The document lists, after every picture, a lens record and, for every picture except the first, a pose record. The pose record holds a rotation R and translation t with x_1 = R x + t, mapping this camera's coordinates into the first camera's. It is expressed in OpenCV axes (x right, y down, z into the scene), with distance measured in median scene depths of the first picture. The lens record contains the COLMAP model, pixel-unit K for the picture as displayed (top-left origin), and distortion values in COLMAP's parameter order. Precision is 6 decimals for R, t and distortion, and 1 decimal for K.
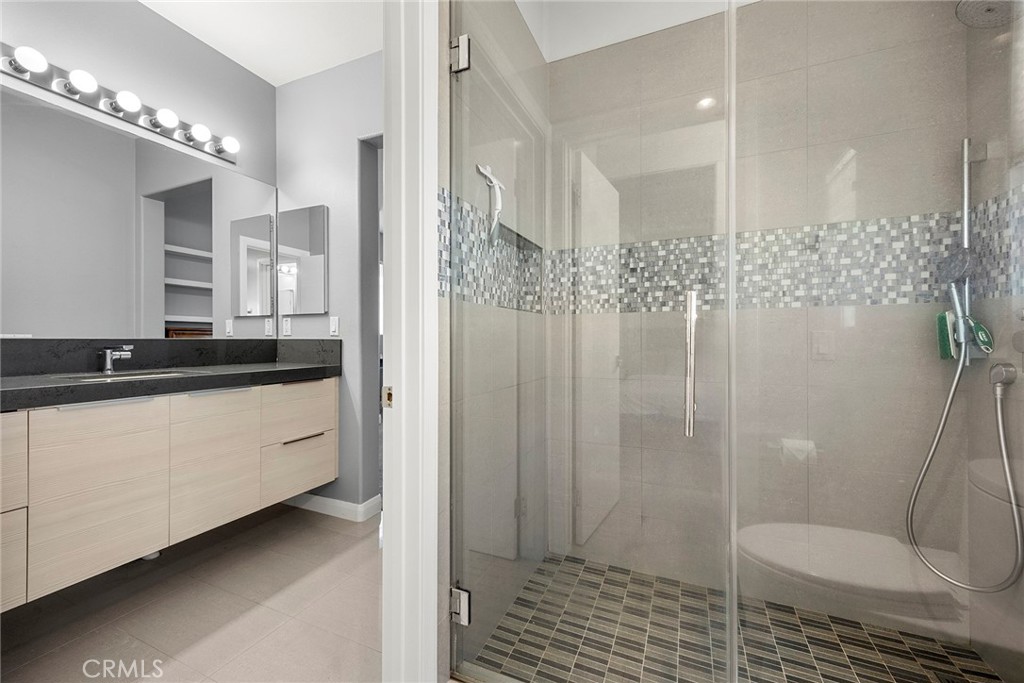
lens RADIAL K [[401.1, 0, 514.8], [0, 401.1, 338.7], [0, 0, 1]] dist [-0.003123, 0.005421]
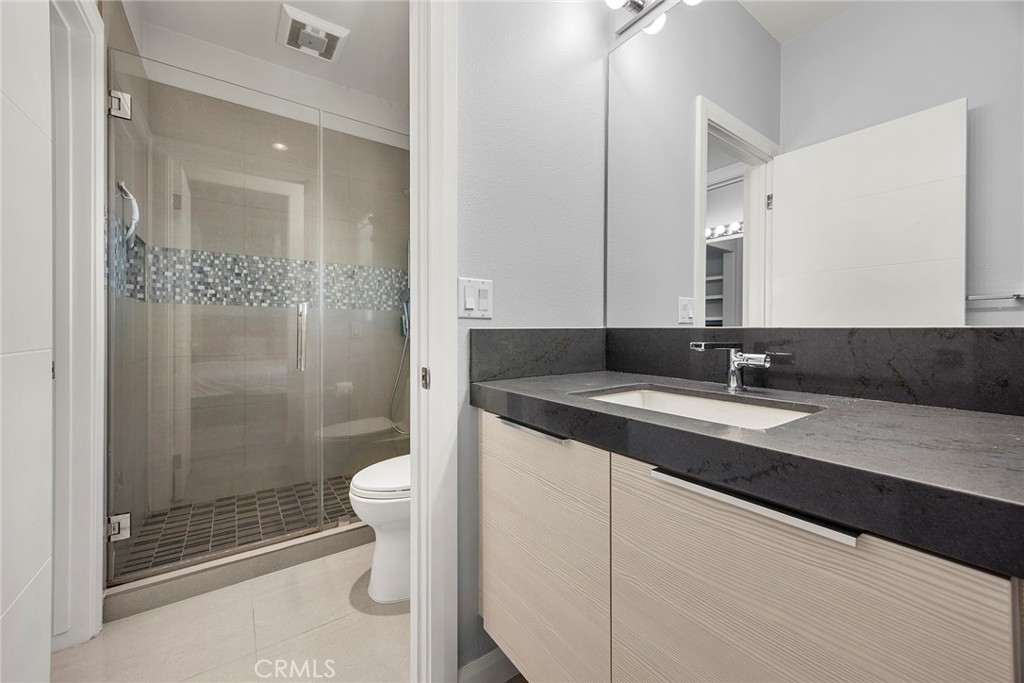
lens RADIAL K [[401.1, 0, 514.8], [0, 401.1, 338.7], [0, 0, 1]] dist [-0.003123, 0.005421]
pose [[0.511155, -0.014048, 0.859374, -0.406943], [-0.012415, 0.999641, 0.023725, 0.002920], [-0.859399, -0.022797, 0.510797, -0.520929]]
